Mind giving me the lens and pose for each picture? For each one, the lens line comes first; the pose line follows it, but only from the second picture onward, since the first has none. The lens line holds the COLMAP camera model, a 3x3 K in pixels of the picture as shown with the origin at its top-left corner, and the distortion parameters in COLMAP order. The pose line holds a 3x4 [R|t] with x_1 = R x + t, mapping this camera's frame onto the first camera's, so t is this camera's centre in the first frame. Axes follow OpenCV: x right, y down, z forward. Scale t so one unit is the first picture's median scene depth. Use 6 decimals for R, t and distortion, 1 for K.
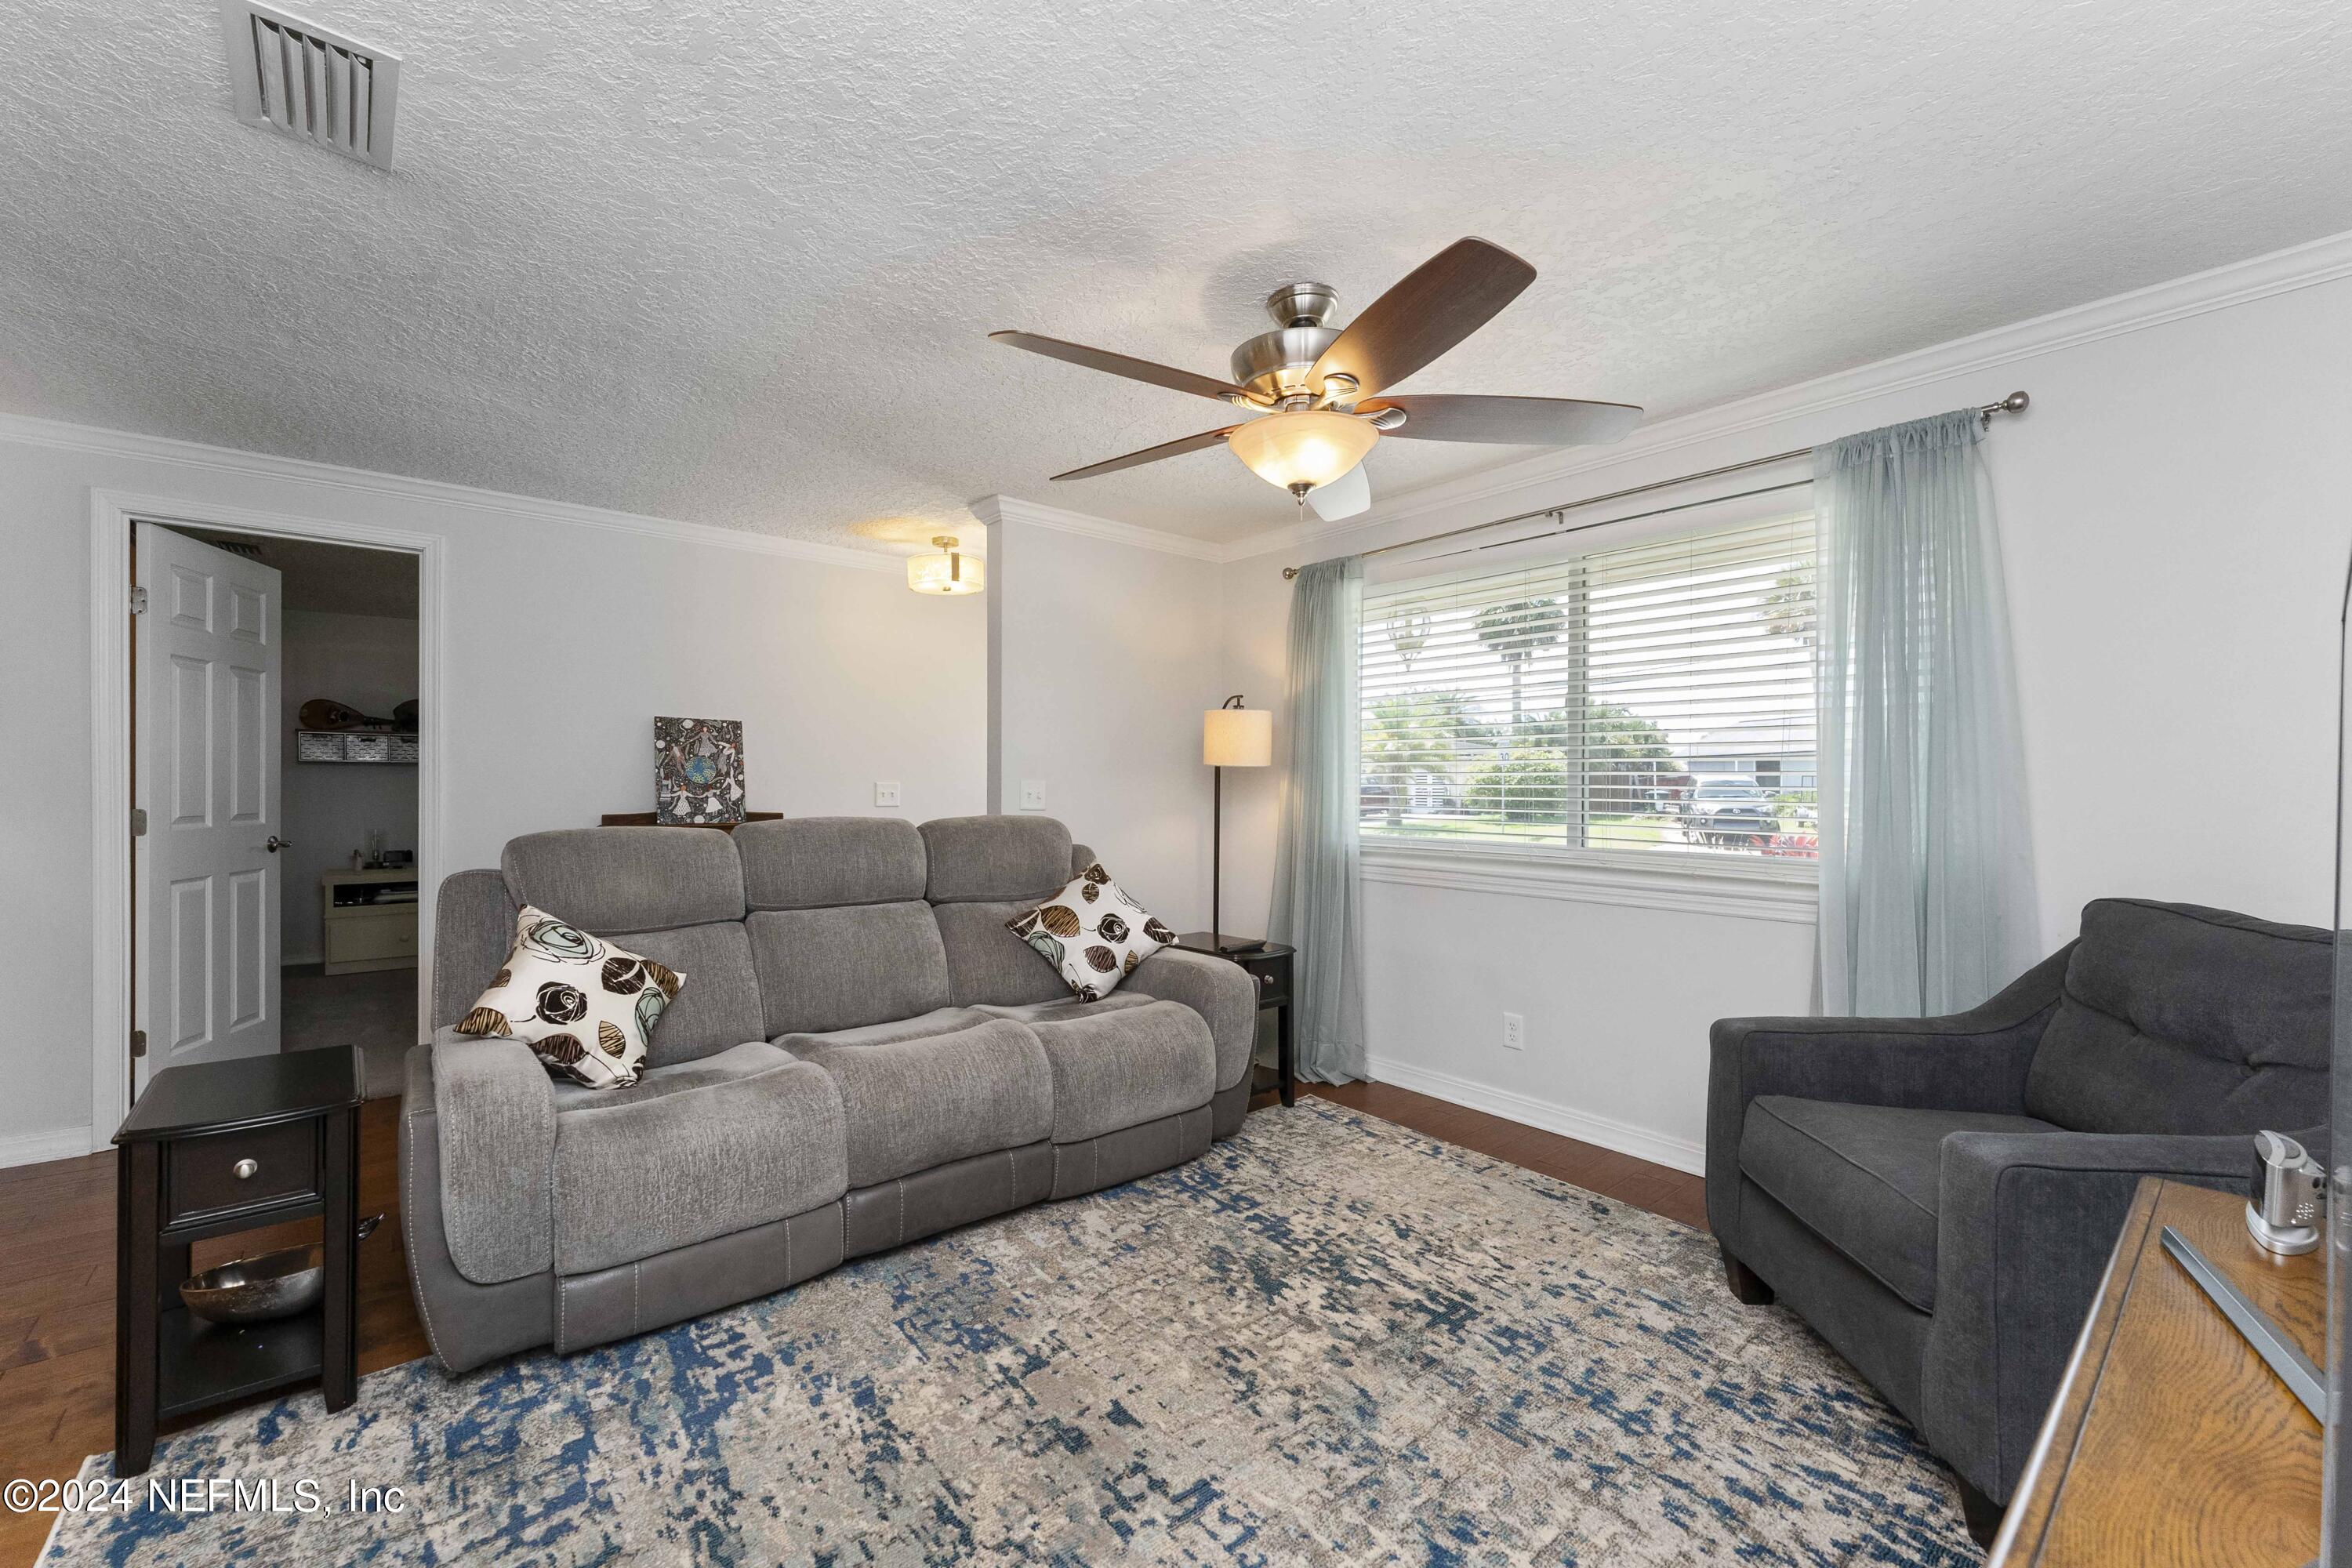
lens RADIAL K [[948.1, 0, 1176.5], [0, 948.1, 787.2], [0, 0, 1]] dist [-0.002123, 0.001460]
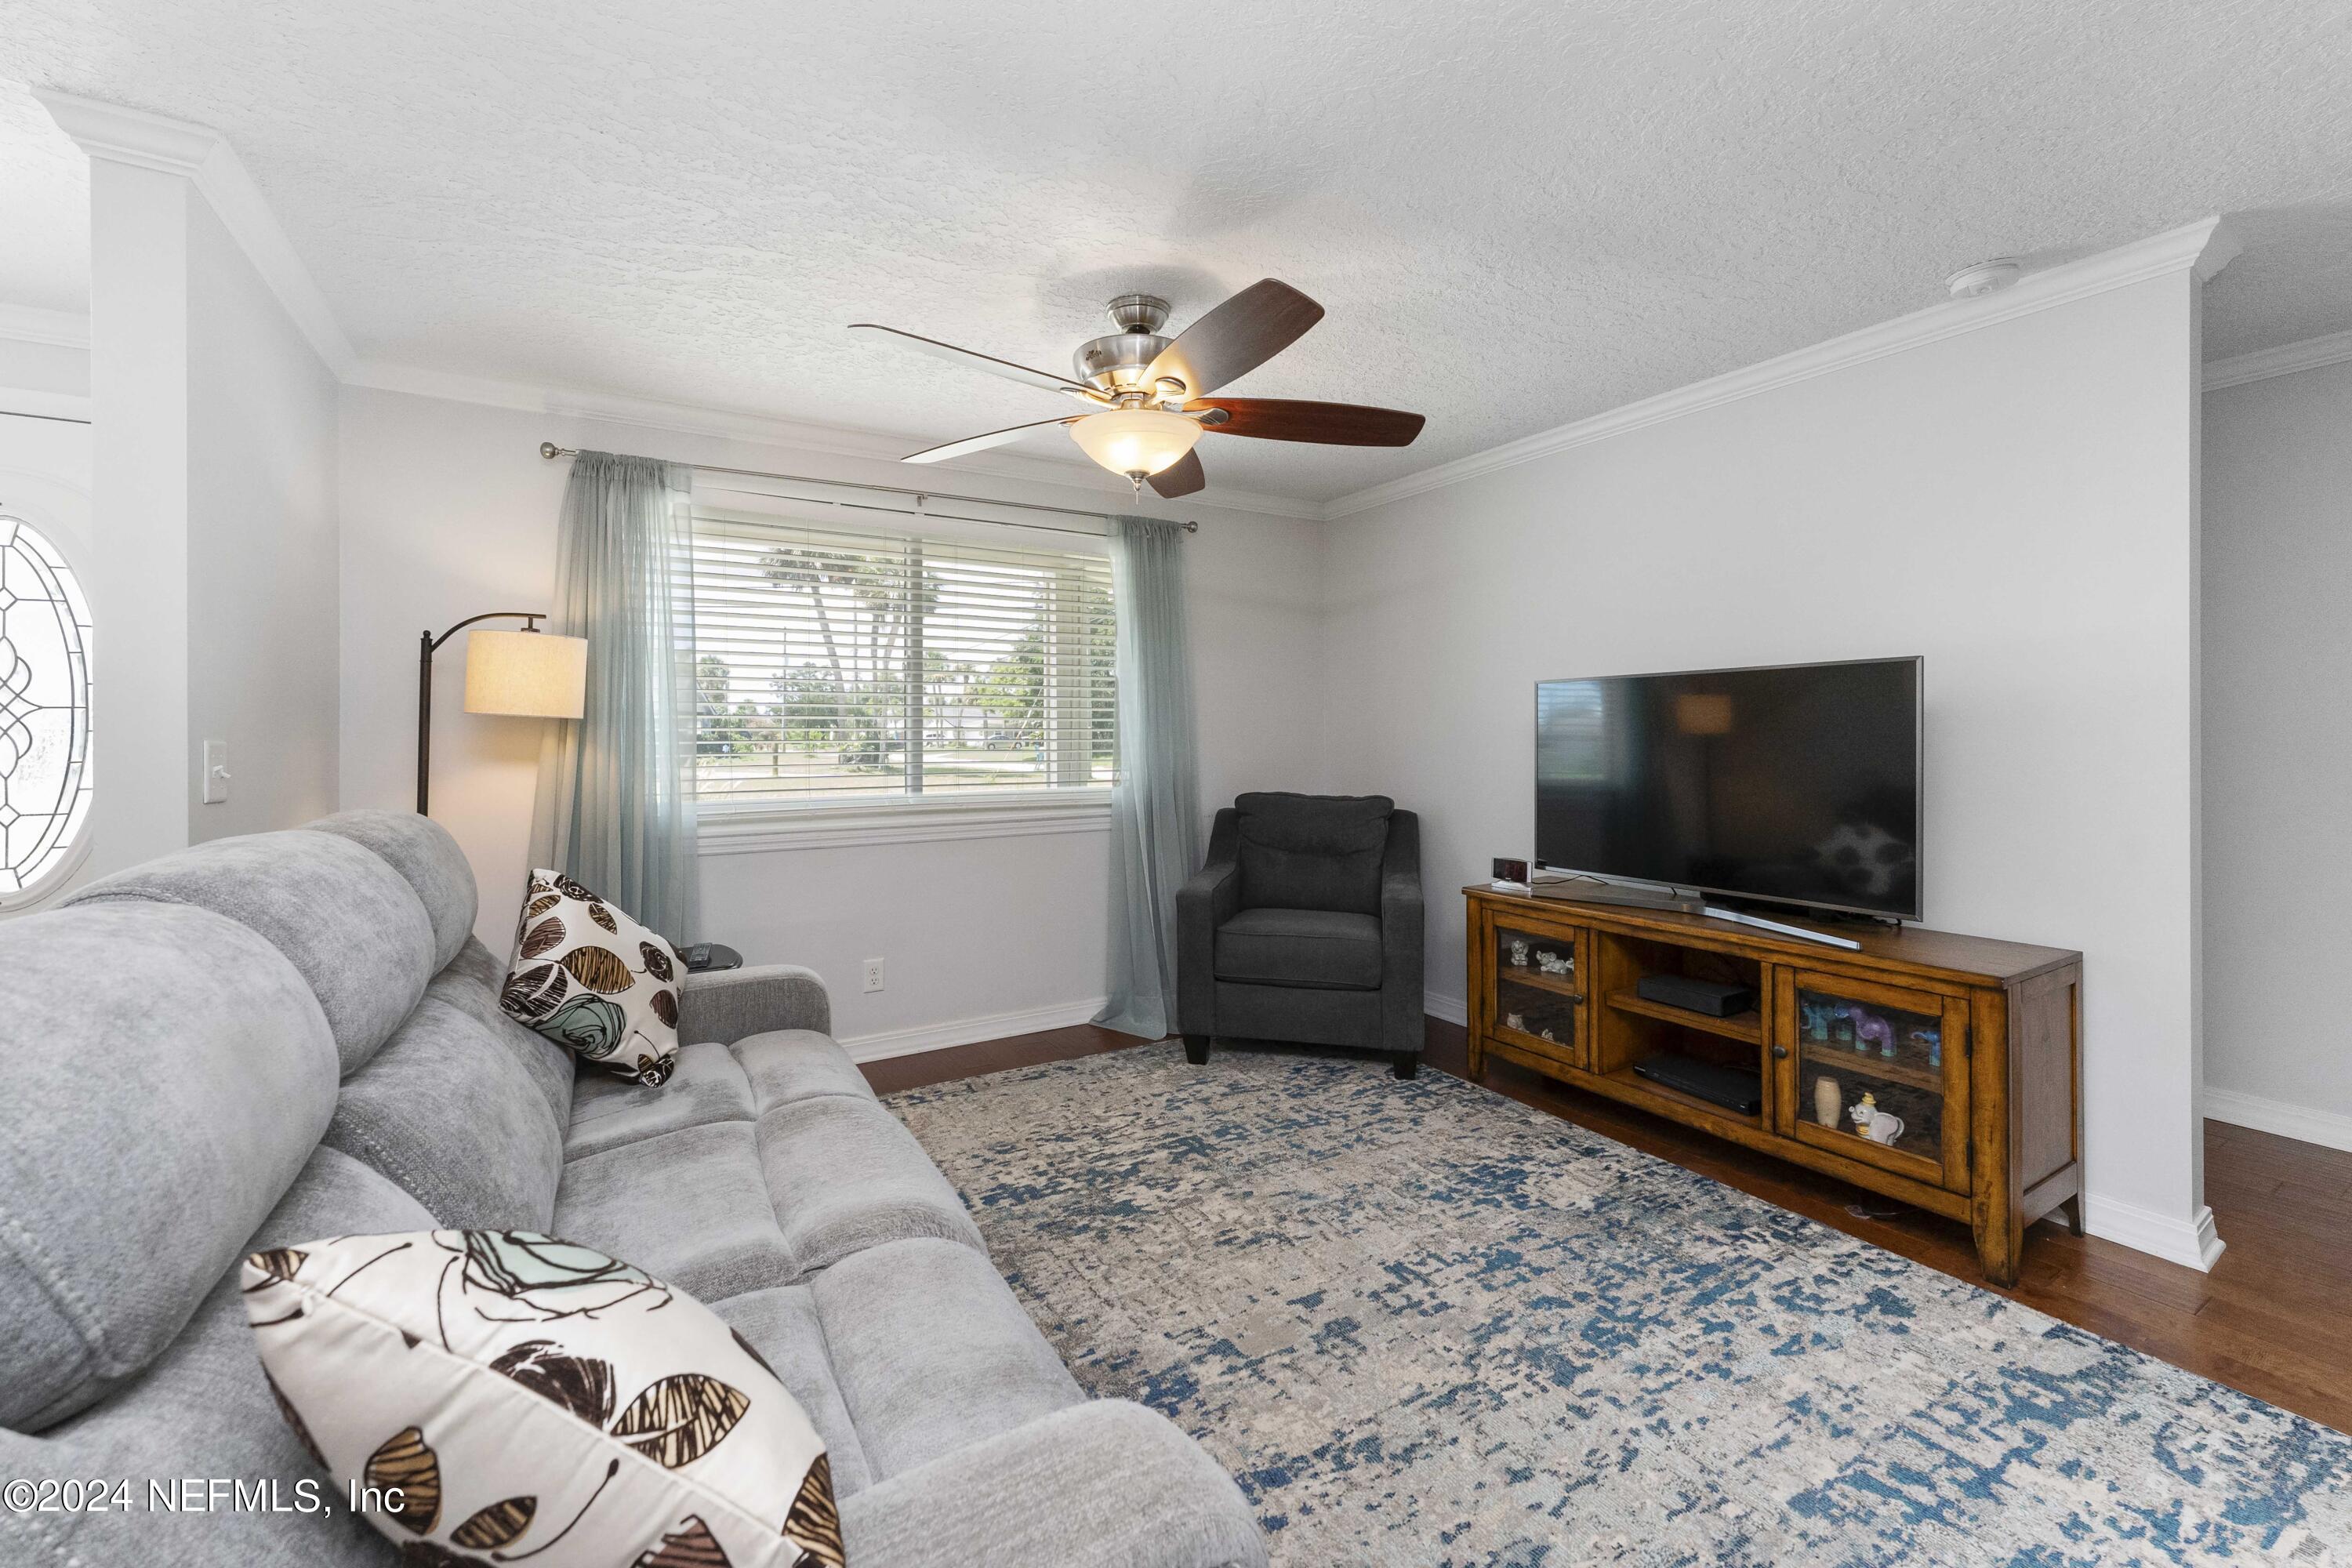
lens RADIAL K [[948.1, 0, 1167.9], [0, 948.1, 733.9], [0, 0, 1]] dist [-0.002123, 0.001460]
pose [[0.169905, -0.003976, 0.985453, -1.023926], [0.008771, 0.999958, 0.002522, -0.014577], [-0.985421, 0.008215, 0.169932, 0.827298]]
